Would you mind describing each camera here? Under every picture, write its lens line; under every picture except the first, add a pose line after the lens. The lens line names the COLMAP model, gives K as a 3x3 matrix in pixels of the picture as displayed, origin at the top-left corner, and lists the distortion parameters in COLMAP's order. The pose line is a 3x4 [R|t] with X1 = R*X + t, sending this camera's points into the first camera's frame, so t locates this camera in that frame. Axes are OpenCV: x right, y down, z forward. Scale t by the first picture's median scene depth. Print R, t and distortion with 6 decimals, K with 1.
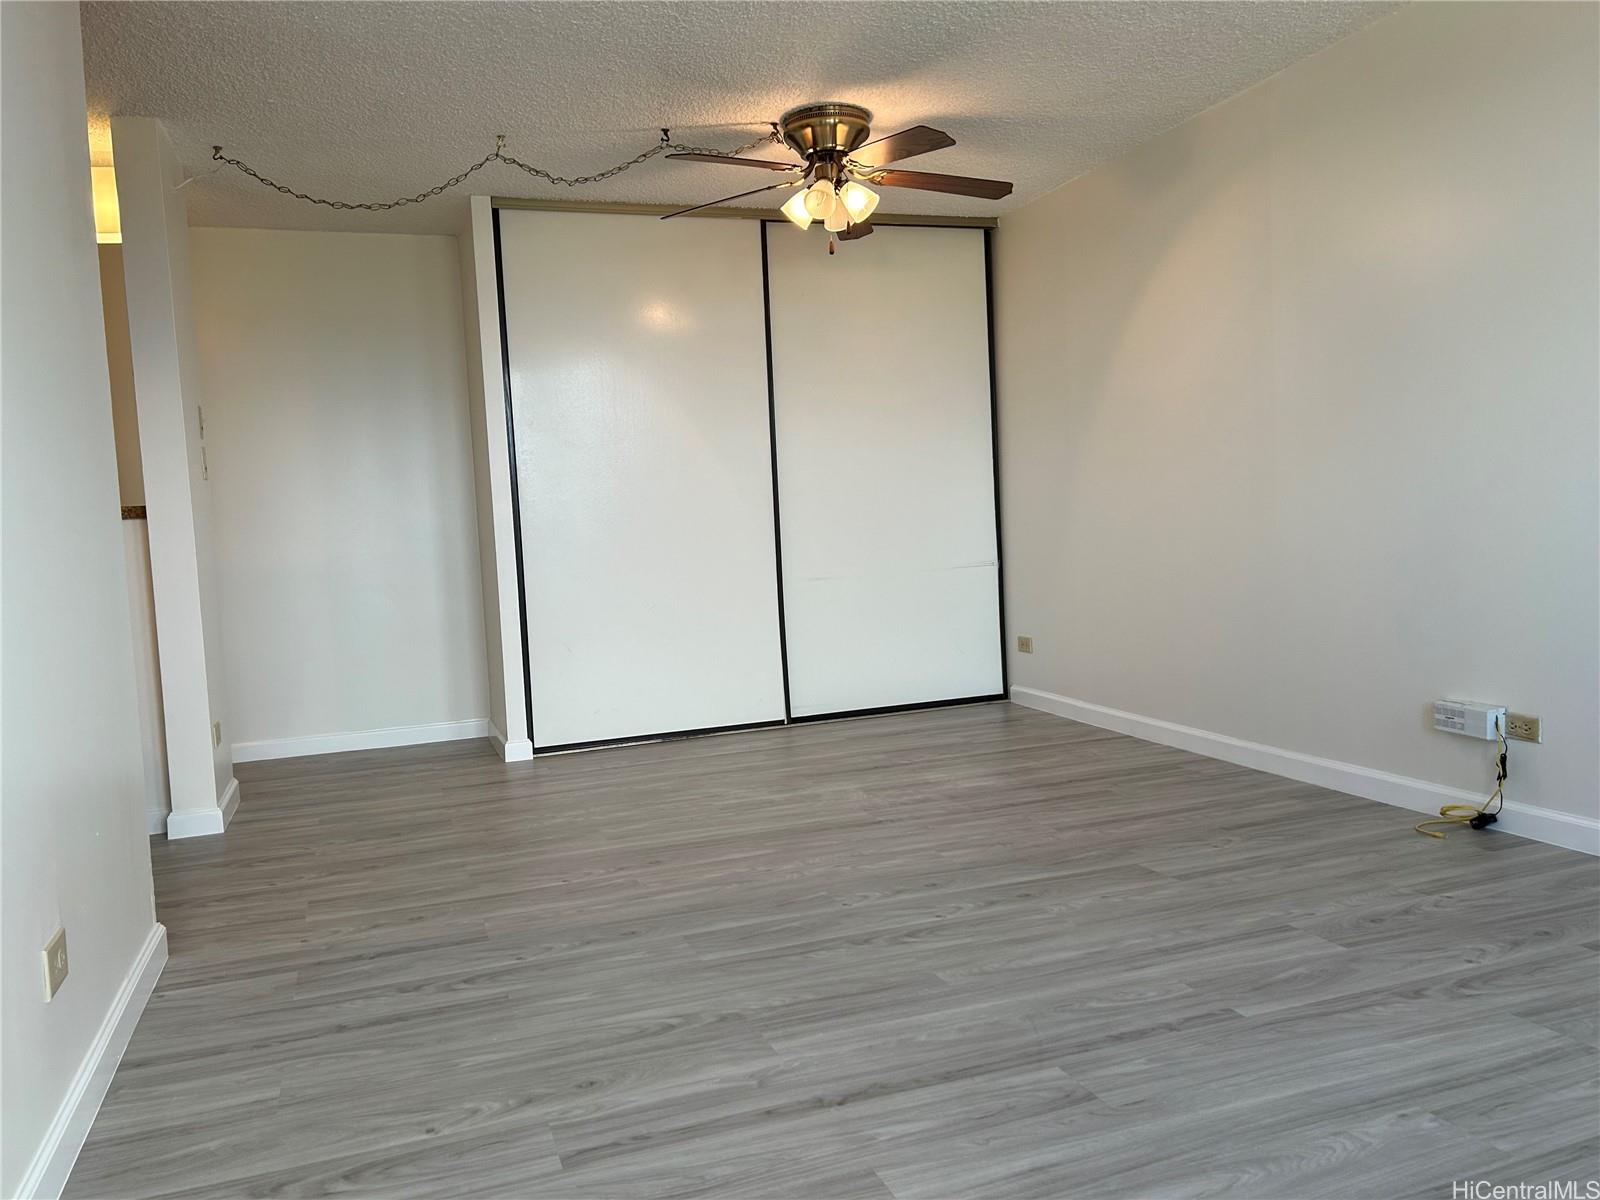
lens RADIAL K [[1215.1, 0, 799.4], [0, 1215.1, 599.4], [0, 0, 1]] dist [-0.001309, -0.000053]
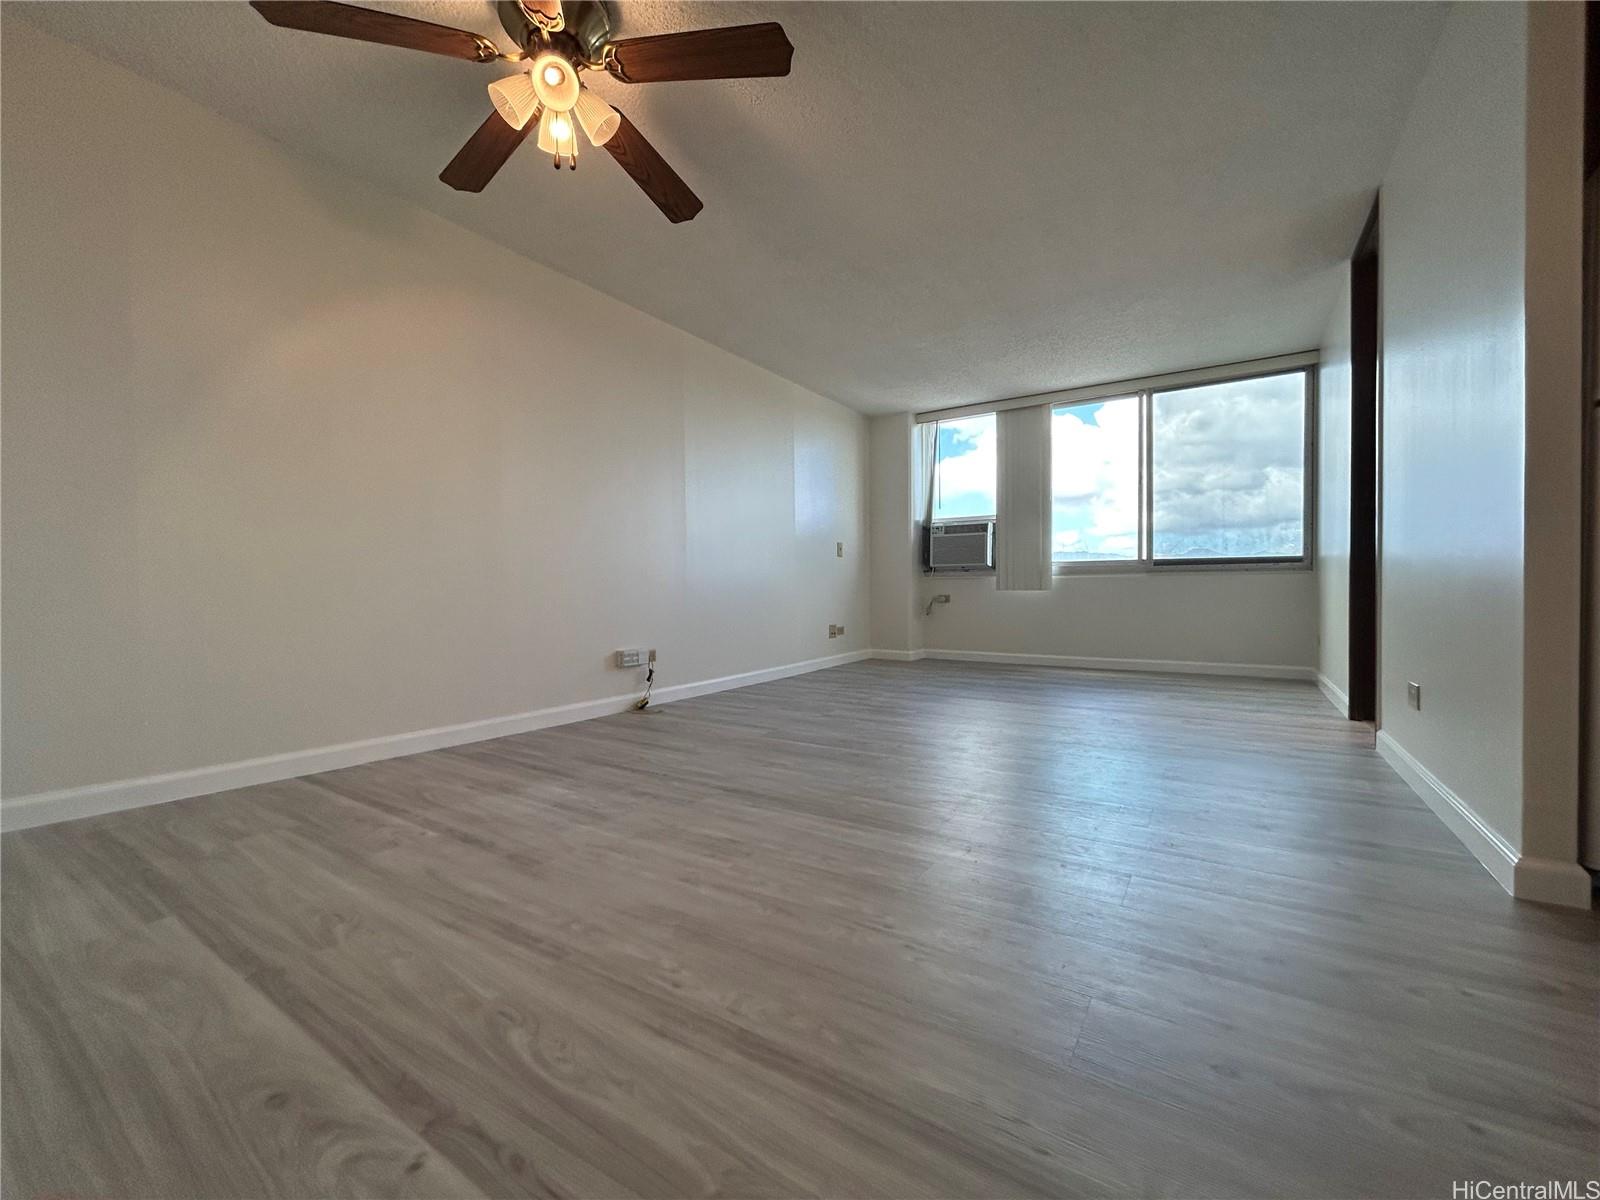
lens RADIAL K [[650.2, 0, 800.2], [0, 650.2, 599.8], [0, 0, 1]] dist [-0.002382, -0.000799]
pose [[-0.605578, 0.045208, 0.794501, -0.490356], [0.093463, 0.995516, 0.014593, 0.010726], [-0.790278, 0.083094, -0.607088, 1.419746]]
